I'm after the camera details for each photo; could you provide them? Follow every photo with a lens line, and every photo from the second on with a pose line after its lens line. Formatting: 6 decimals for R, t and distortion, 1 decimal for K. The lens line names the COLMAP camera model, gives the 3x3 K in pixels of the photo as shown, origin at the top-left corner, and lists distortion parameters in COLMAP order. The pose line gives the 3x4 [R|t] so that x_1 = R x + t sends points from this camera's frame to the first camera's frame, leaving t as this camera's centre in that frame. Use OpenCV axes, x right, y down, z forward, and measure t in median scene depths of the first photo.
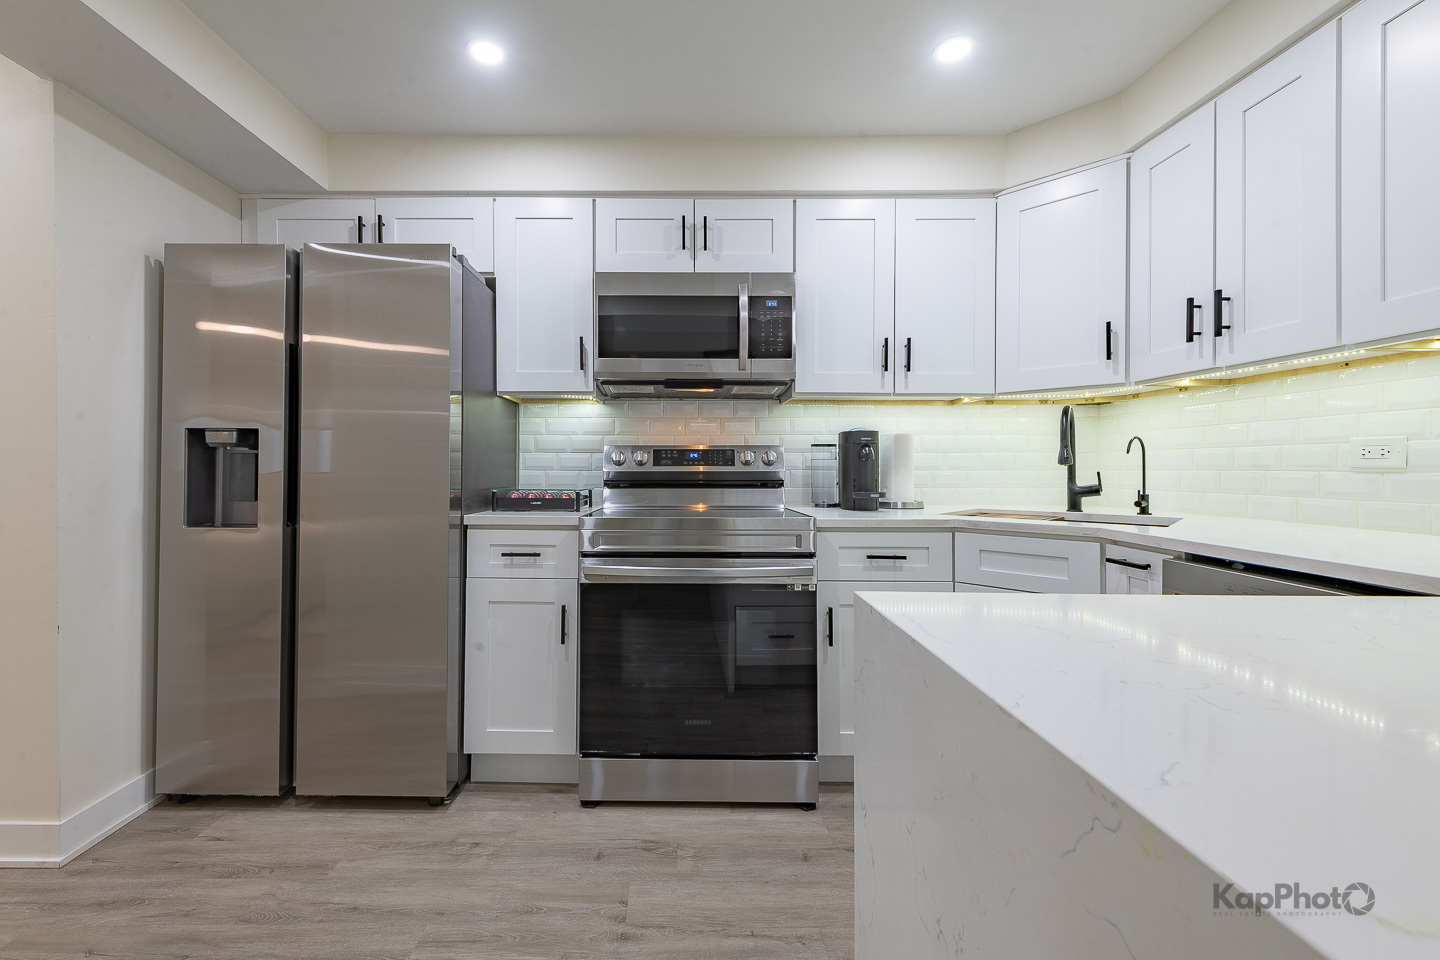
lens RADIAL K [[687.1, 0, 715.3], [0, 687.1, 470.5], [0, 0, 1]] dist [0.002530, -0.000242]
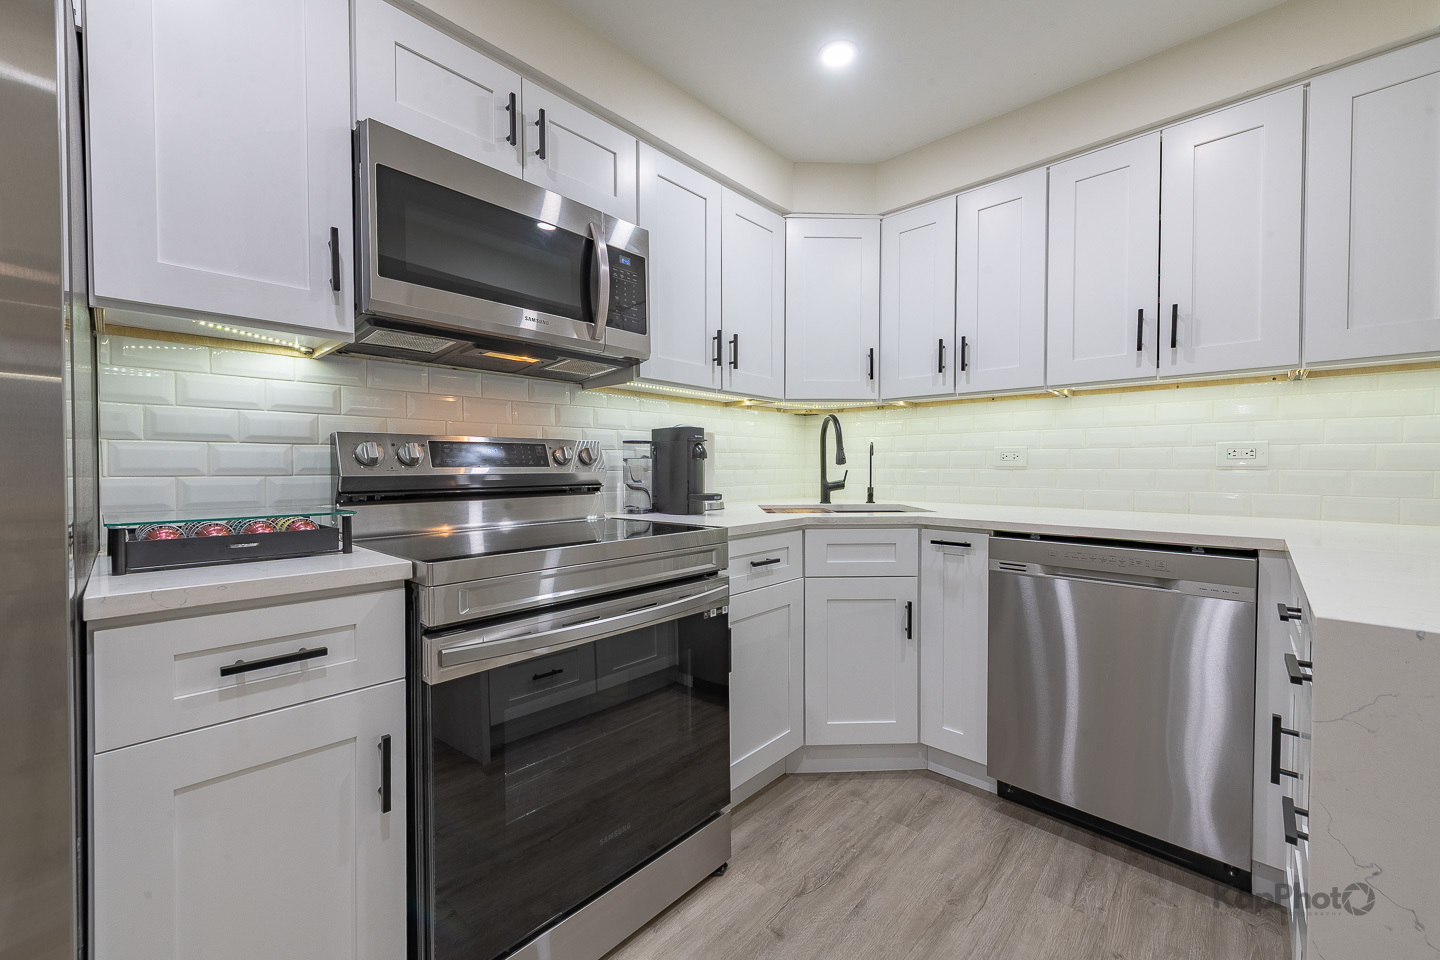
lens RADIAL K [[573.5, 0, 720.9], [0, 573.5, 476.8], [0, 0, 1]] dist [0.003779, -0.001830]
pose [[0.647635, -0.017843, 0.761742, -0.352677], [0.006594, 0.999820, 0.017814, -0.005537], [-0.761923, -0.006514, 0.647635, 0.486303]]
